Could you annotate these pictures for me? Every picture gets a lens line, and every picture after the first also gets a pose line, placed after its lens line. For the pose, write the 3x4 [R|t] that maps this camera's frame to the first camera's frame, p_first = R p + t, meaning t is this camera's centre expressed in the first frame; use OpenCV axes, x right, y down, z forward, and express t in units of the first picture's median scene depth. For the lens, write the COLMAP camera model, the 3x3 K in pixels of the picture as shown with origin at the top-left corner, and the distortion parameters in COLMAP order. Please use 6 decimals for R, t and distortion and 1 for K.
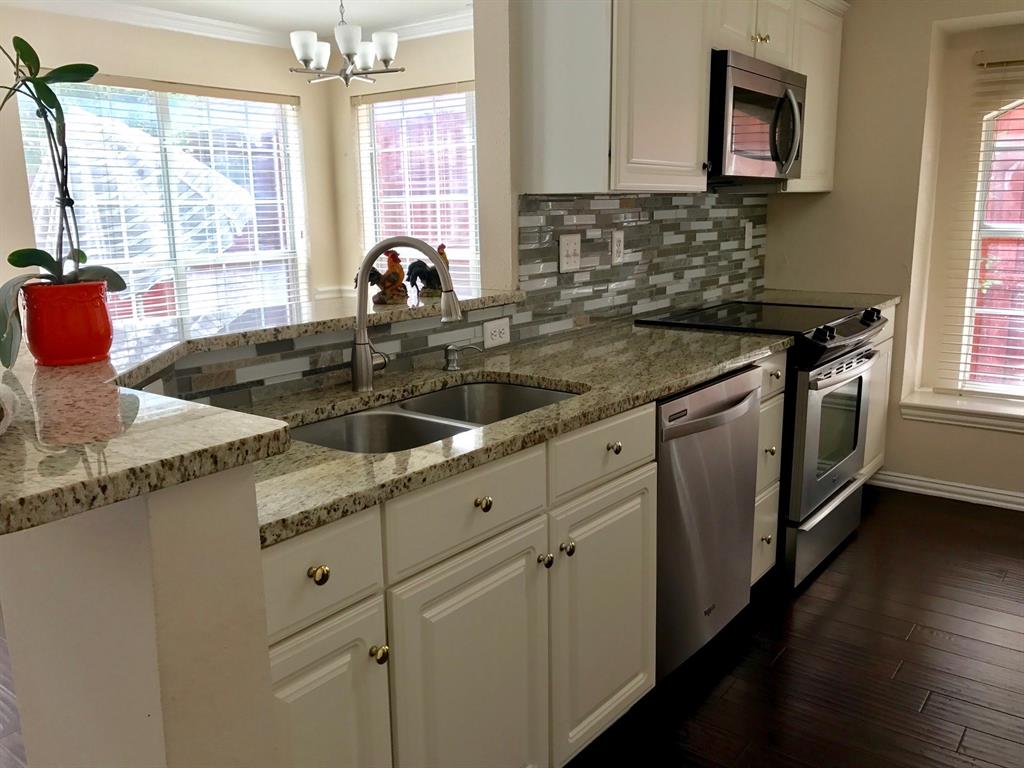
lens RADIAL K [[845.3, 0, 499.8], [0, 845.3, 379.1], [0, 0, 1]] dist [0.075751, -0.153610]
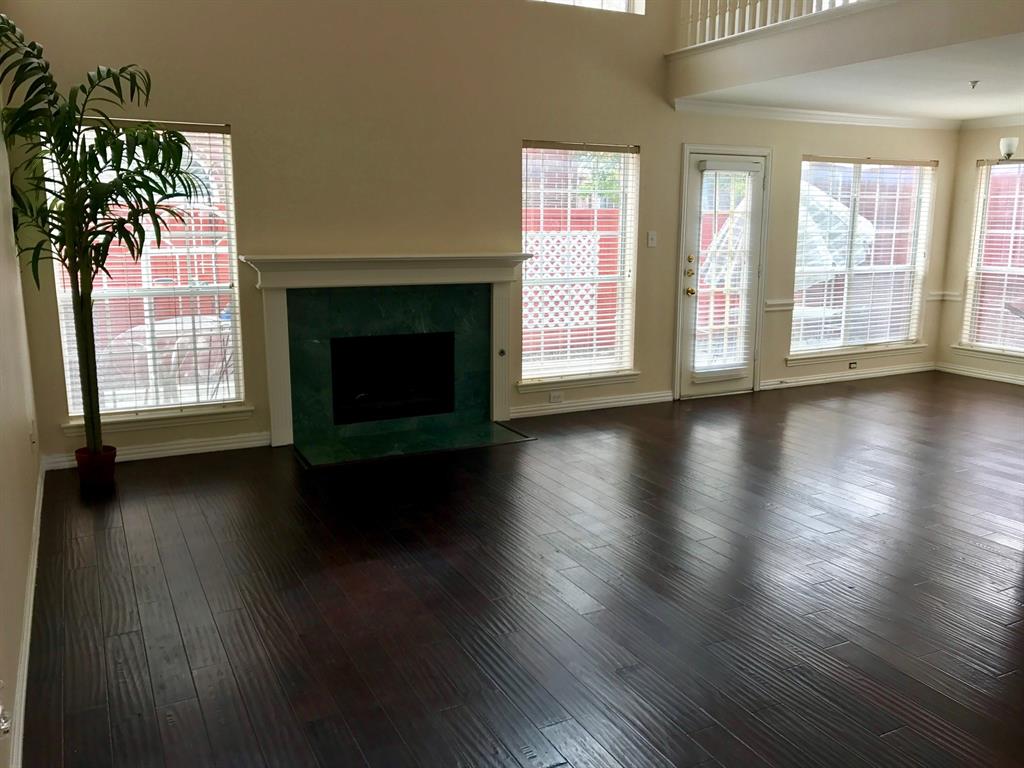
lens RADIAL K [[837.6, 0, 509.6], [0, 837.6, 380.2], [0, 0, 1]] dist [0.060362, -0.104024]
pose [[0.907777, 0.102843, -0.406650, -0.486235], [-0.105756, 0.994273, 0.015373, 0.172123], [0.405902, 0.029051, 0.913455, -1.077006]]
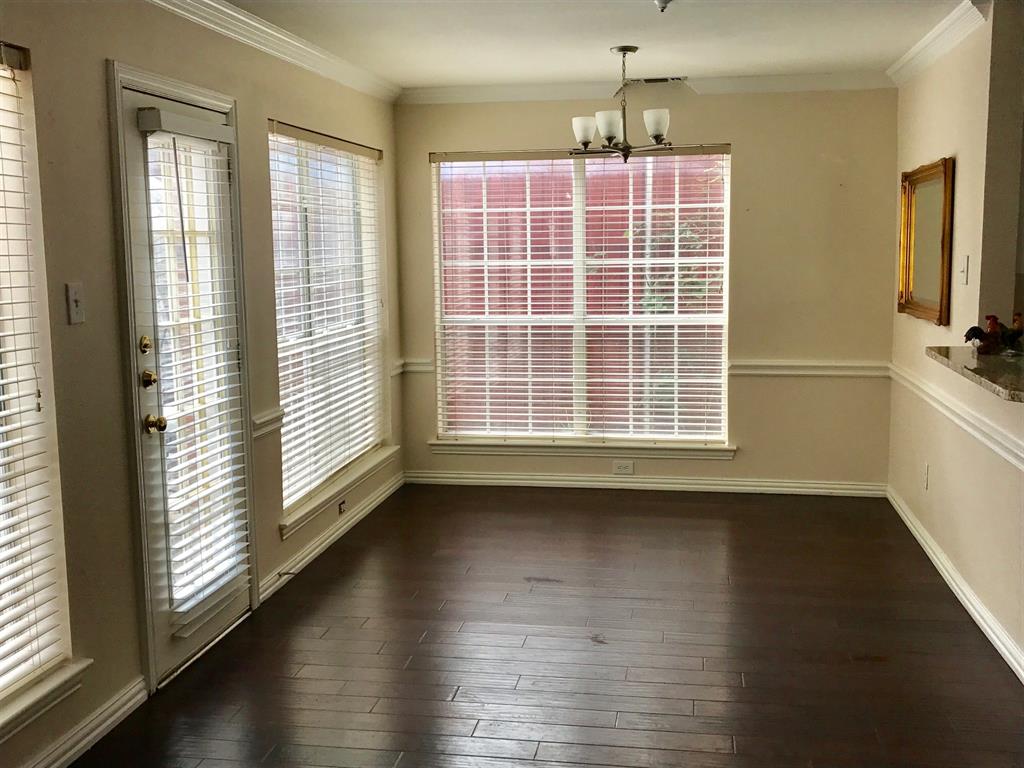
lens RADIAL K [[1084.5, 0, 496.3], [0, 1084.5, 379.3], [0, 0, 1]] dist [0.005653, -0.014661]
pose [[0.881582, -0.049261, 0.469453, -1.198374], [0.088891, 0.994071, -0.062617, -0.019051], [-0.463585, 0.096932, 0.880734, -0.068299]]
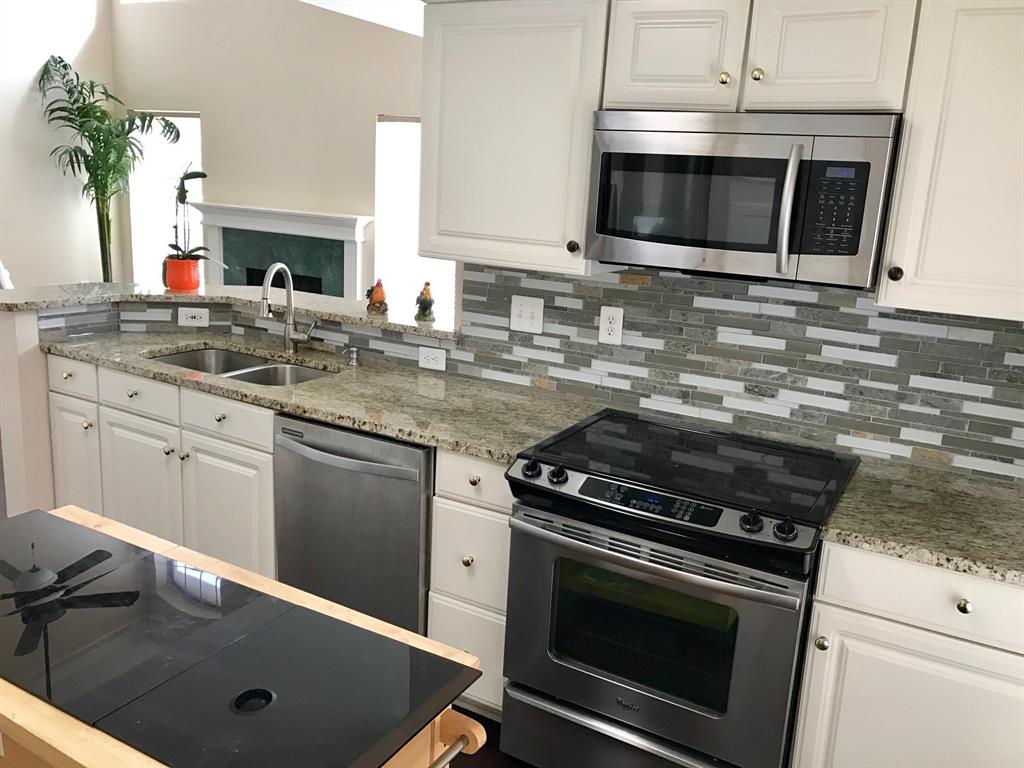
lens RADIAL K [[845.3, 0, 499.8], [0, 845.3, 379.1], [0, 0, 1]] dist [0.075751, -0.153610]
pose [[0.136024, 0.253639, -0.957687, 0.963127], [-0.250340, 0.944101, 0.214484, -0.253919], [0.958555, 0.210572, 0.191916, 0.693195]]
